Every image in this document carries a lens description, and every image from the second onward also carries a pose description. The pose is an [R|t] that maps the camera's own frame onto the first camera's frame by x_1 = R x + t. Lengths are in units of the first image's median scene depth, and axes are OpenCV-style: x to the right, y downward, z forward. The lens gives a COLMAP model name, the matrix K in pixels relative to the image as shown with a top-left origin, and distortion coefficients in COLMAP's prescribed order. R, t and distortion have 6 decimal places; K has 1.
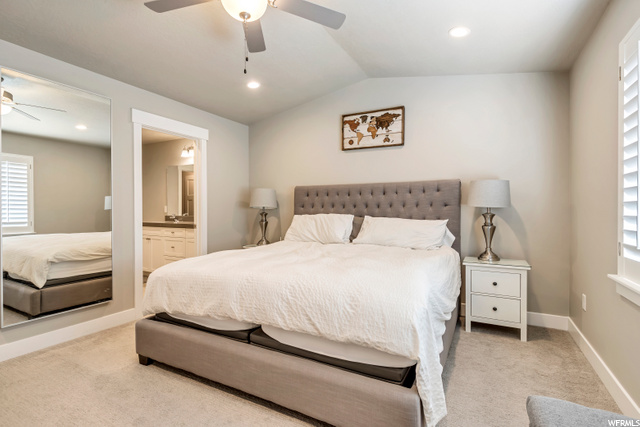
lens RADIAL K [[304.9, 0, 322.5], [0, 304.9, 213.2], [0, 0, 1]] dist [0.006080, 0.000399]
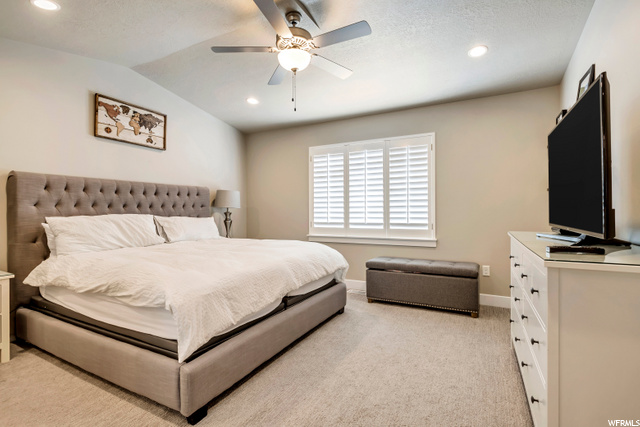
lens RADIAL K [[304.9, 0, 322.6], [0, 304.9, 213.7], [0, 0, 1]] dist [0.006080, 0.000399]
pose [[-0.003784, -0.010742, 0.999935, -0.811600], [0.010134, 0.999891, 0.010780, -0.003110], [-0.999941, 0.010174, -0.003675, 0.433052]]
